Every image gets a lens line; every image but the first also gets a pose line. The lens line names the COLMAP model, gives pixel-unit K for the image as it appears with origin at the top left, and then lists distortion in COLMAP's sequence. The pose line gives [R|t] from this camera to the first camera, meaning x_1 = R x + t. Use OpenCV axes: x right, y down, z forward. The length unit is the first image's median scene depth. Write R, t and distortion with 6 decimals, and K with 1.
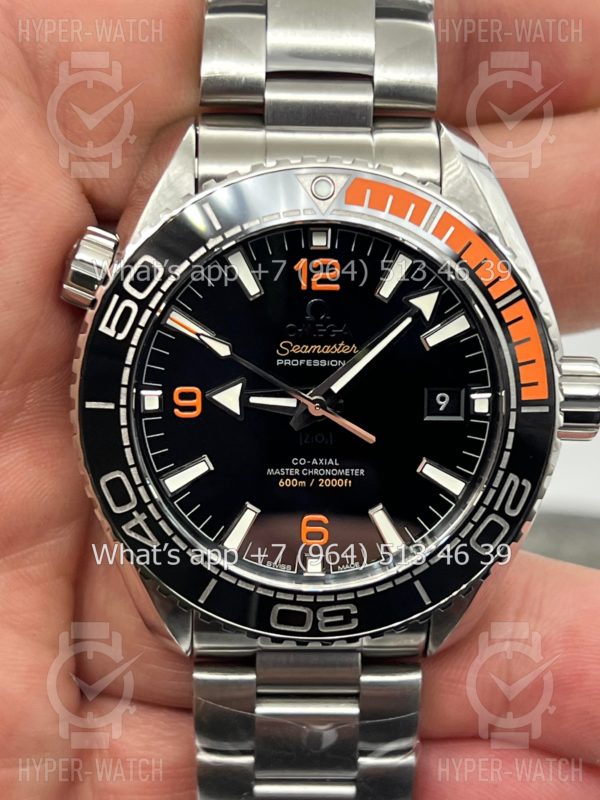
lens RADIAL K [[1901.6, 0, 295.6], [0, 1901.6, 370.4], [0, 0, 1]] dist [0.376240, -3.010030]
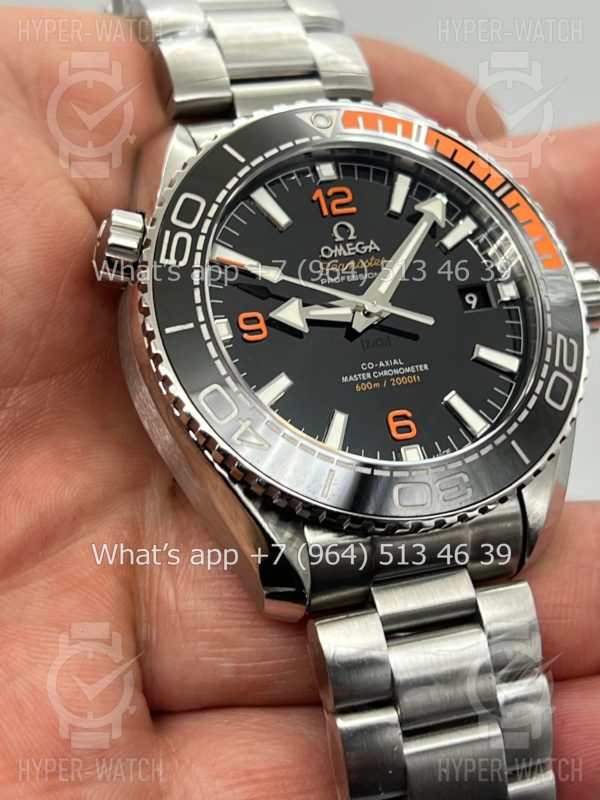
lens RADIAL K [[1901.6, 0, 295.6], [0, 1901.6, 370.4], [0, 0, 1]] dist [0.376240, -3.010030]
pose [[0.932005, -0.168979, 0.320643, -0.368237], [0.298517, 0.859610, -0.414677, 0.469292], [-0.205556, 0.482199, 0.851605, 0.133438]]
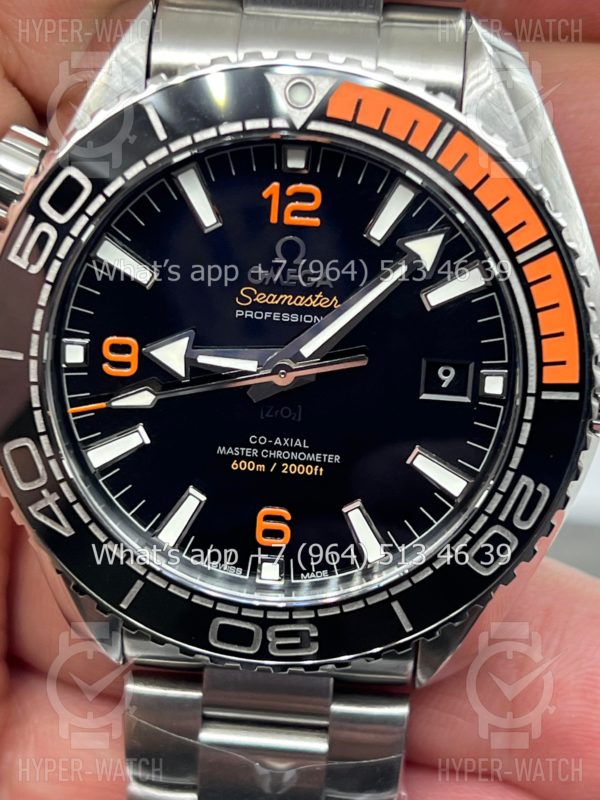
lens RADIAL K [[1901.6, 0, 295.6], [0, 1901.6, 370.4], [0, 0, 1]] dist [0.376240, -3.010030]
pose [[0.992612, 0.067066, -0.101110, 0.096169], [-0.060936, 0.996180, 0.062546, -0.031596], [0.104919, -0.055923, 0.992907, 0.220244]]
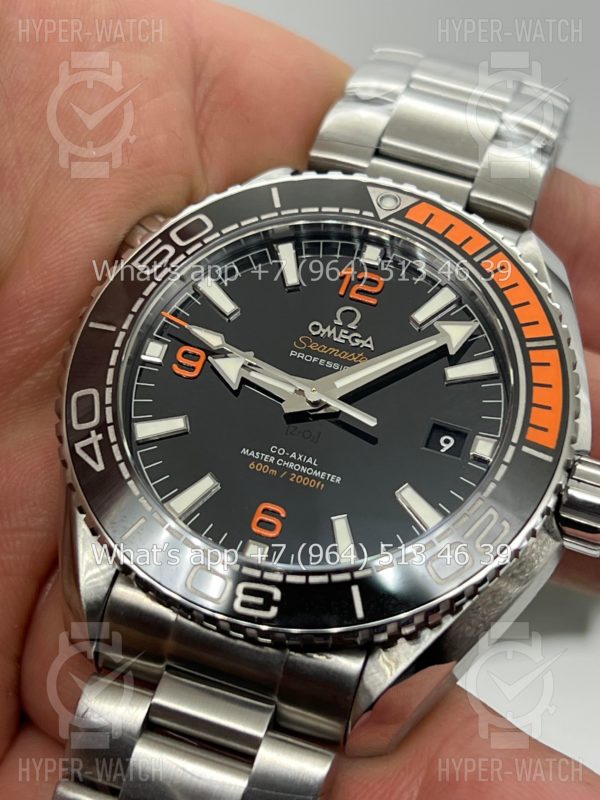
lens RADIAL K [[1901.6, 0, 295.6], [0, 1901.6, 370.4], [0, 0, 1]] dist [0.376240, -3.010030]
pose [[0.937861, 0.236080, -0.254328, 0.239161], [-0.337823, 0.788693, -0.513652, 0.495545], [0.079324, 0.567653, 0.819438, 0.219280]]
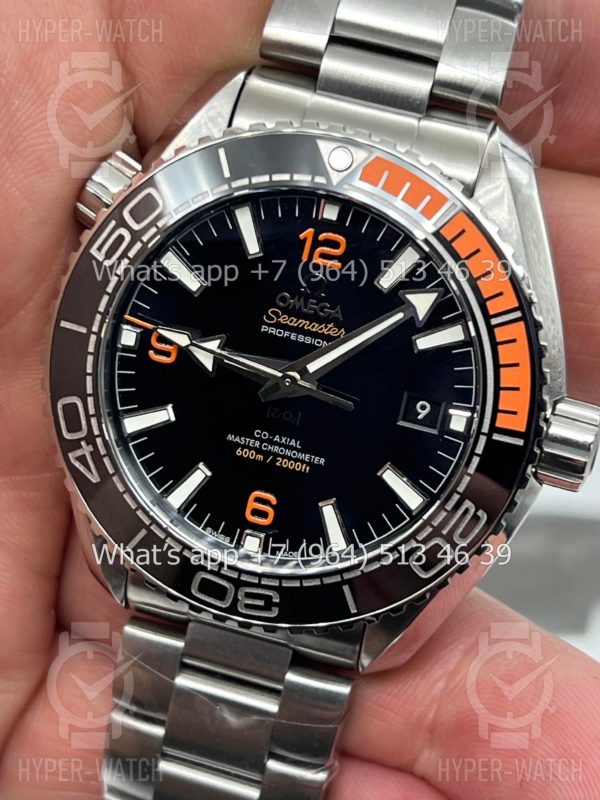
lens RADIAL K [[1901.6, 0, 295.6], [0, 1901.6, 370.4], [0, 0, 1]] dist [0.376240, -3.010030]
pose [[0.950703, 0.234670, -0.202717, 0.207472], [-0.240411, 0.970664, -0.003816, 0.016109], [0.195874, 0.052363, 0.979230, 0.060401]]
